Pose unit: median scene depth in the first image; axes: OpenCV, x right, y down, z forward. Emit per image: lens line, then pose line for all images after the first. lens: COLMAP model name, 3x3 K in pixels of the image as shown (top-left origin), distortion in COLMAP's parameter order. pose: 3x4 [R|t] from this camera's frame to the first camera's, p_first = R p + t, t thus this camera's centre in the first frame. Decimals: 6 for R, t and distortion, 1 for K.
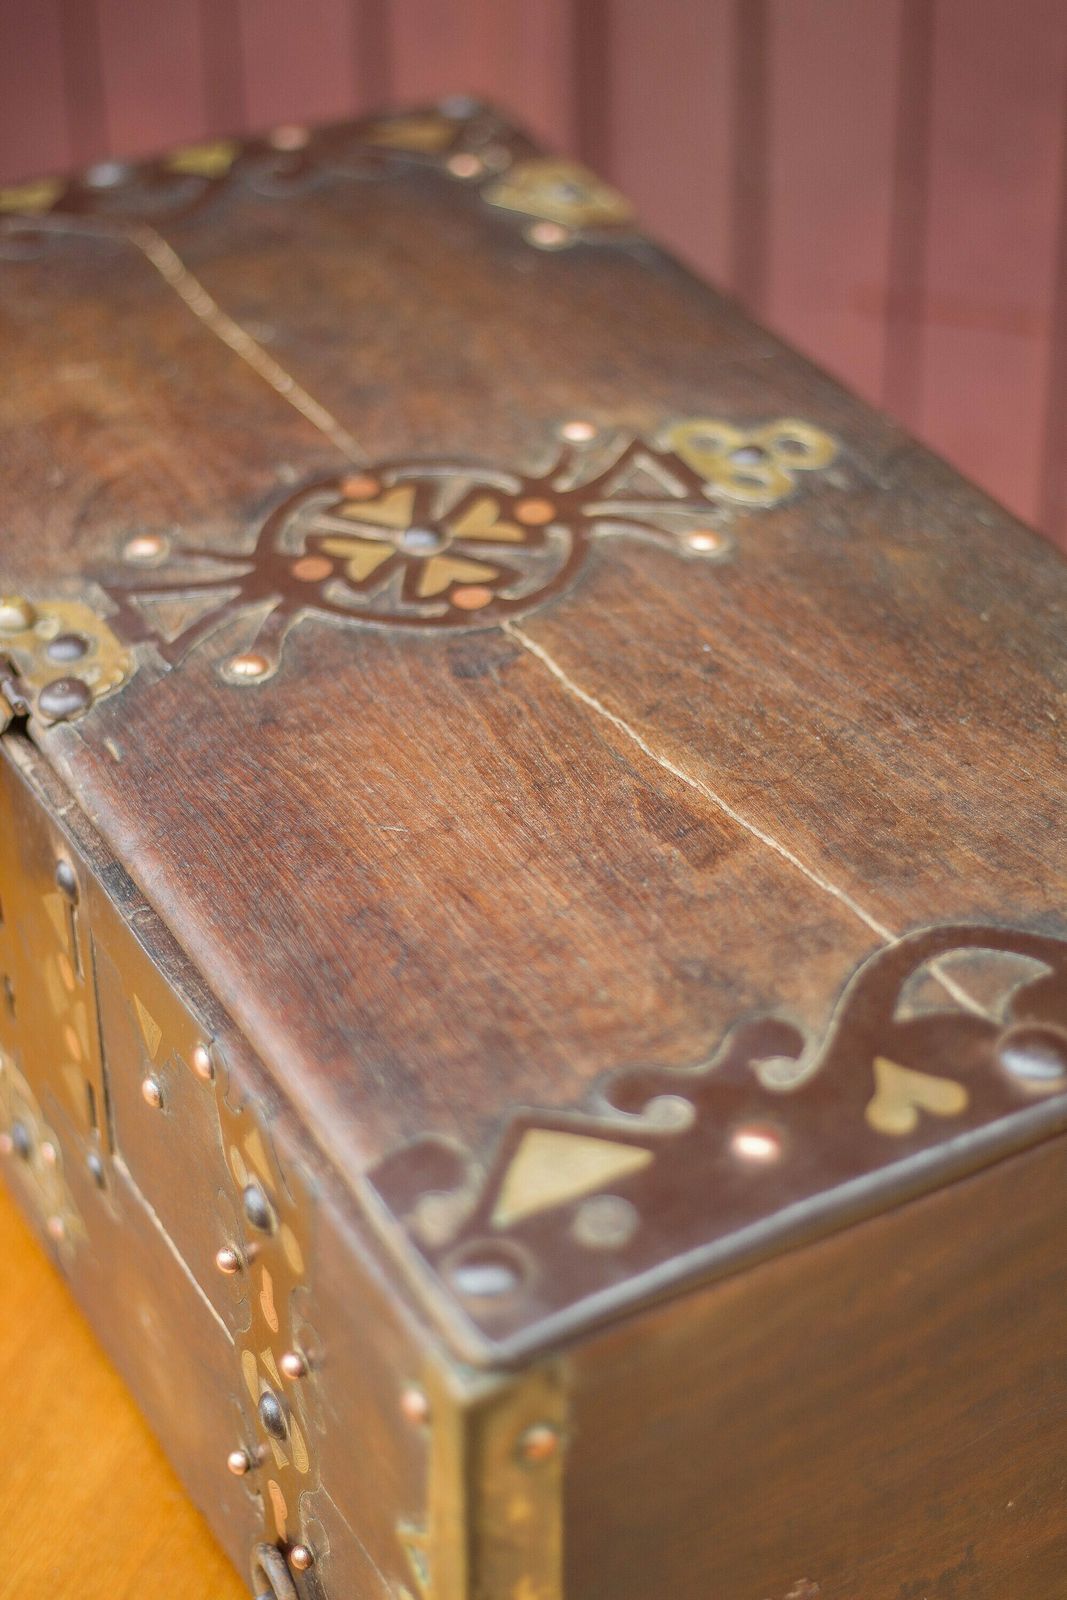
lens RADIAL K [[3181.8, 0, 535.0], [0, 3181.8, 764.9], [0, 0, 1]] dist [-0.127828, -0.036381]
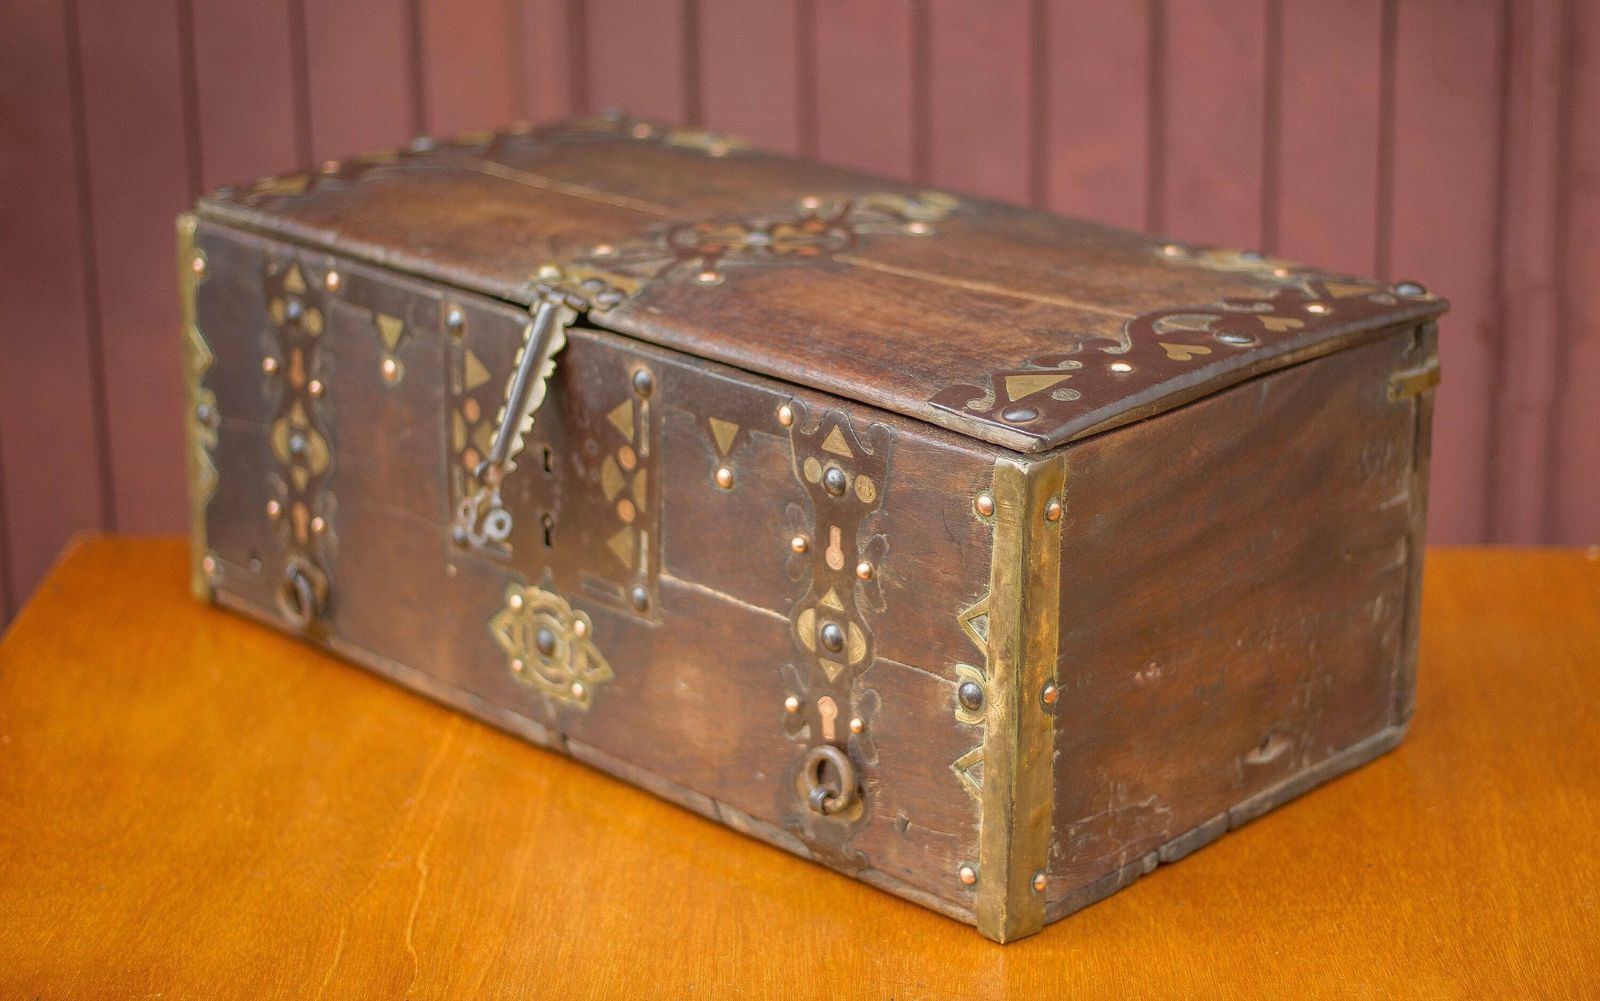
lens RADIAL K [[3169.8, 0, 800.0], [0, 3169.8, 500.5], [0, 0, 1]] dist [-0.039204, -0.074557]
pose [[0.952707, -0.082949, 0.292352, -0.607906], [0.163134, 0.951259, -0.261713, 0.593867], [-0.256393, 0.297029, 0.919802, -0.610631]]
